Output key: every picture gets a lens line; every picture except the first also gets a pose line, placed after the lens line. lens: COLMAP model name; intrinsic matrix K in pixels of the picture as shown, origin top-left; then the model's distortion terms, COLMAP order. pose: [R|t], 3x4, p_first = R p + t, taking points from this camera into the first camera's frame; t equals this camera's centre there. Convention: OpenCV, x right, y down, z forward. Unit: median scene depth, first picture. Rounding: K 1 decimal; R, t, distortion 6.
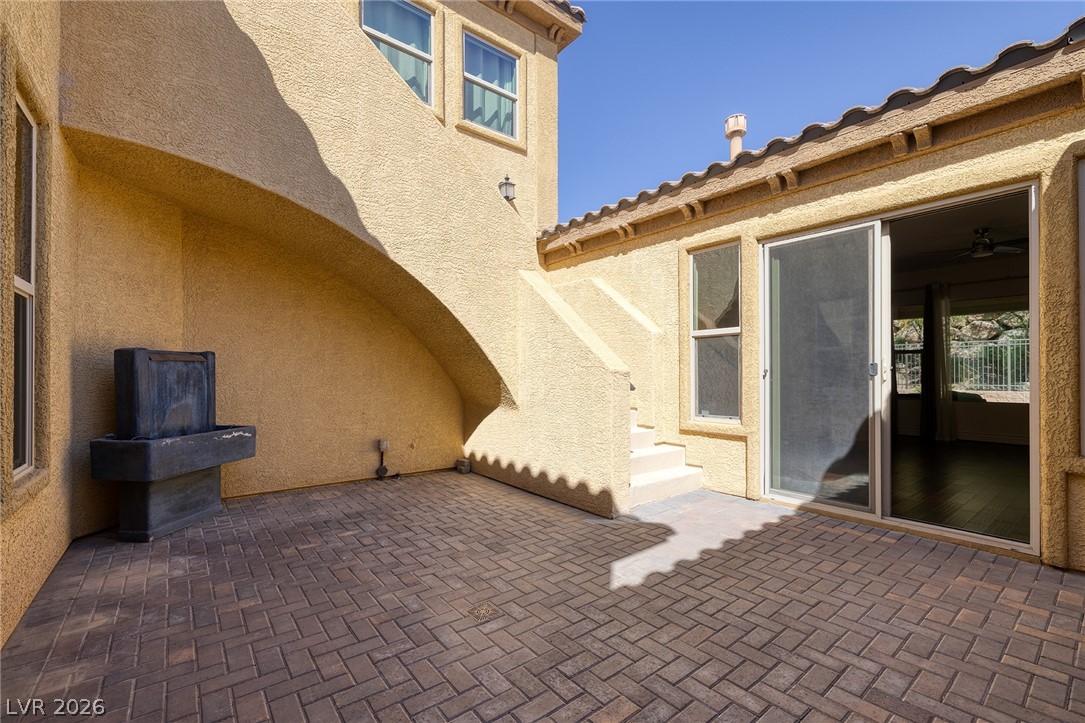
lens RADIAL K [[460.9, 0, 545.6], [0, 460.9, 370.2], [0, 0, 1]] dist [0.001162, 0.000125]
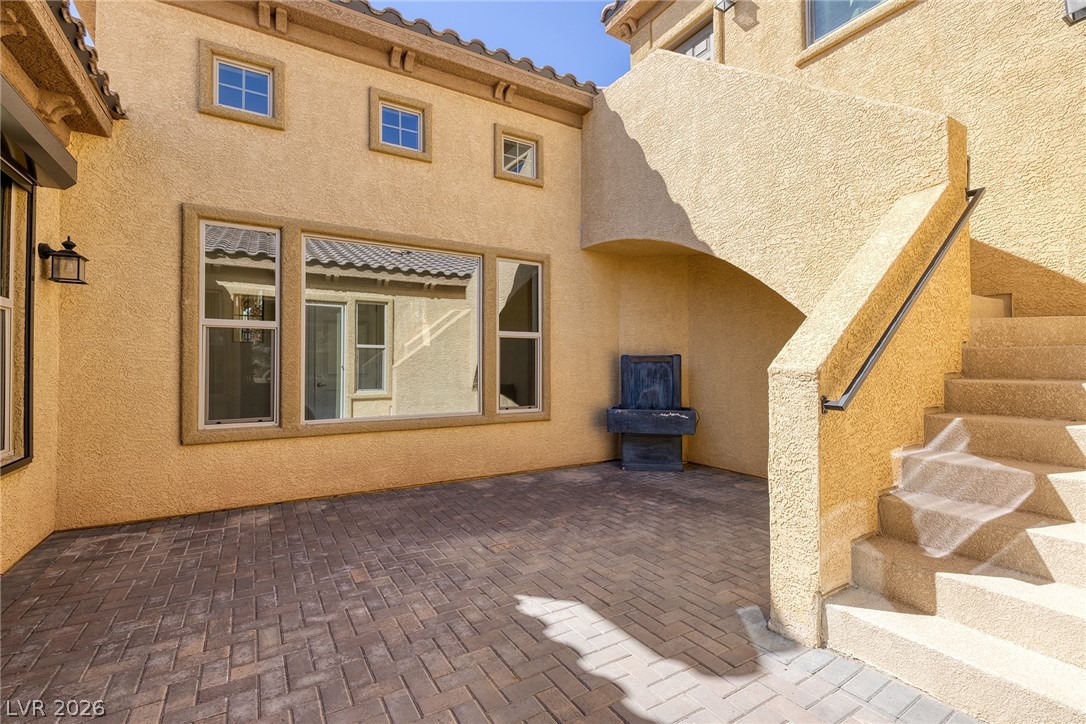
lens RADIAL K [[461.3, 0, 546.0], [0, 461.3, 360.5], [0, 0, 1]] dist [0.001162, 0.000125]
pose [[-0.104133, -0.014677, -0.994455, 0.799399], [0.007007, 0.999855, -0.015490, -0.003600], [0.994539, -0.008581, -0.104015, 0.840240]]
